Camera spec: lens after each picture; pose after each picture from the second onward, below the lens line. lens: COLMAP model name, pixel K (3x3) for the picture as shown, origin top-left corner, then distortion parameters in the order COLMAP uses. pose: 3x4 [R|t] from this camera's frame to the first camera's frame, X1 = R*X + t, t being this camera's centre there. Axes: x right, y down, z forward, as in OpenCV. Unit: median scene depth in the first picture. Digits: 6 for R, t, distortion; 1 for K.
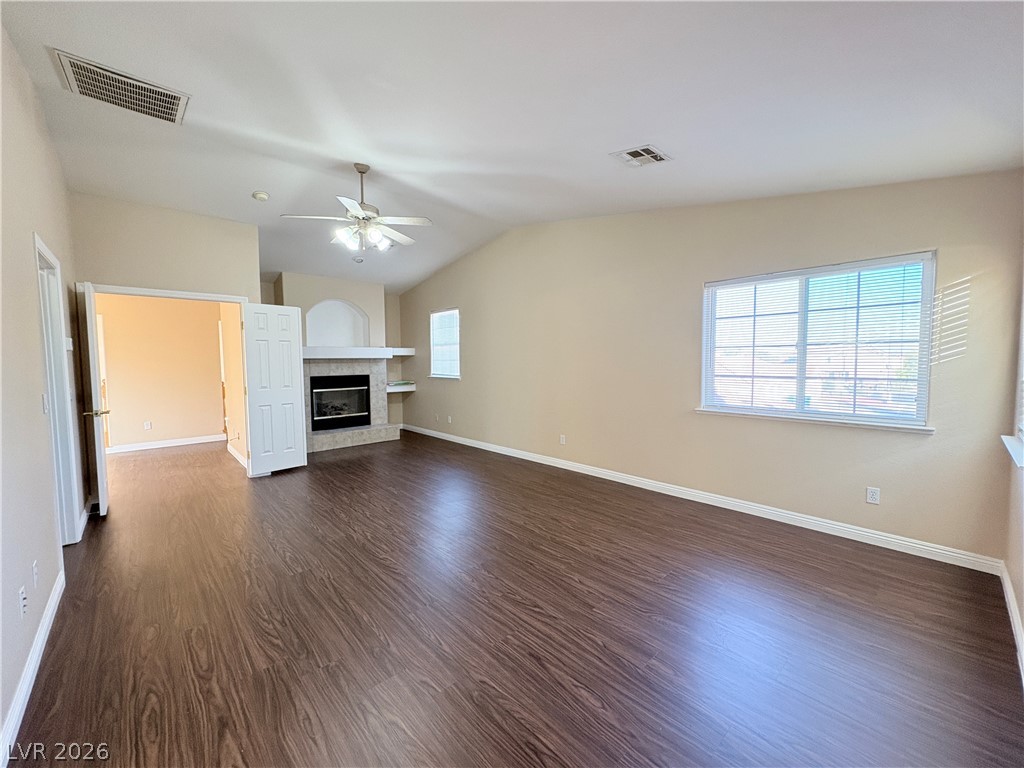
lens RADIAL K [[408.5, 0, 512.1], [0, 408.5, 387.1], [0, 0, 1]] dist [-0.000357, 0.000548]
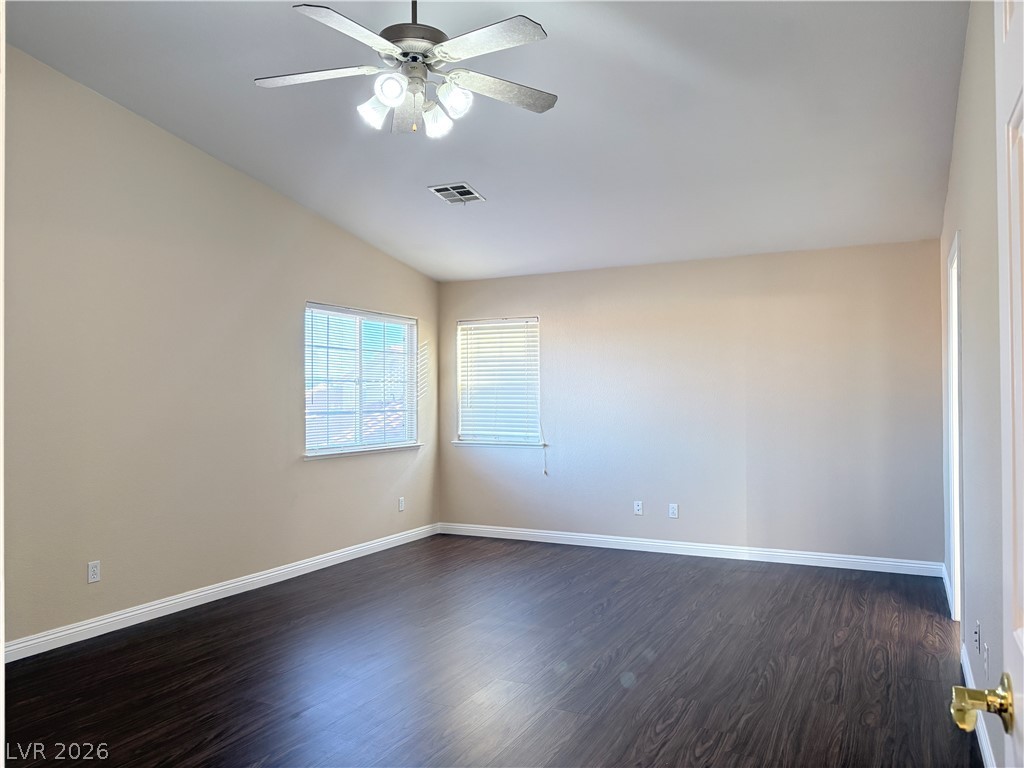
lens RADIAL K [[776.3, 0, 513.1], [0, 776.3, 380.1], [0, 0, 1]] dist [0.016678, 0.004658]
pose [[-0.358958, 0.034176, 0.932728, -0.658905], [0.068611, 0.997592, -0.010148, -0.029455], [-0.930829, 0.060352, -0.360438, 0.684209]]
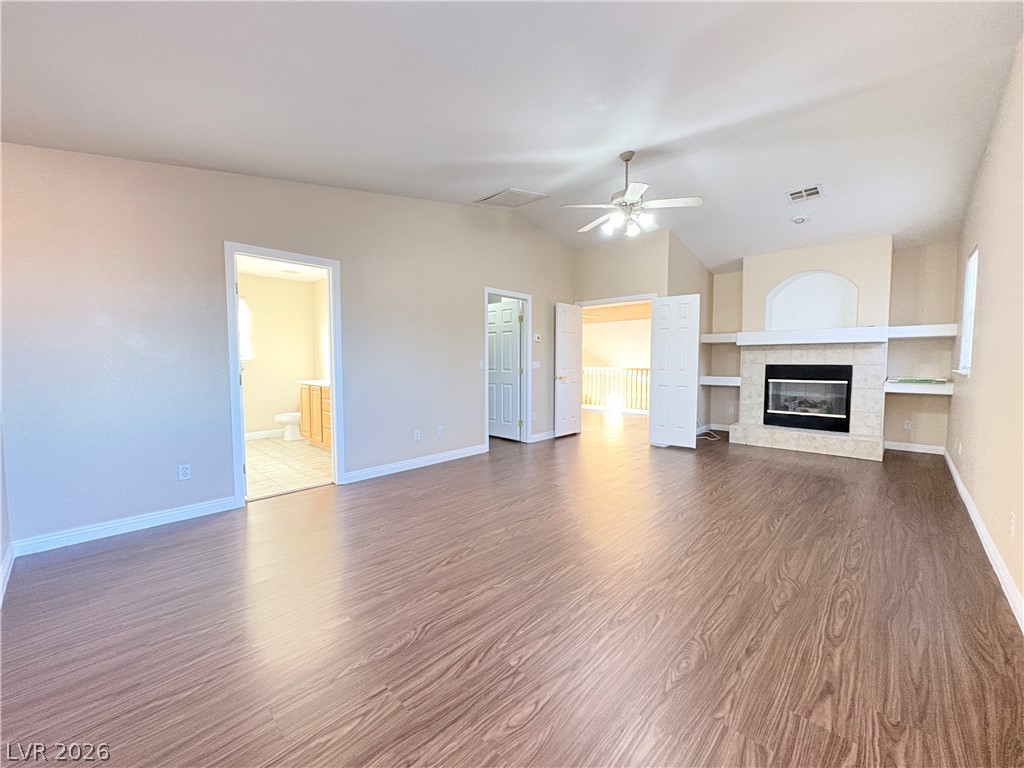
lens RADIAL K [[408.5, 0, 510.2], [0, 408.5, 386.1], [0, 0, 1]] dist [-0.000357, 0.000548]
pose [[0.068024, 0.072430, -0.995051, 0.380865], [-0.065078, 0.995559, 0.068018, -0.002219], [0.995559, 0.060129, 0.072436, 0.365099]]
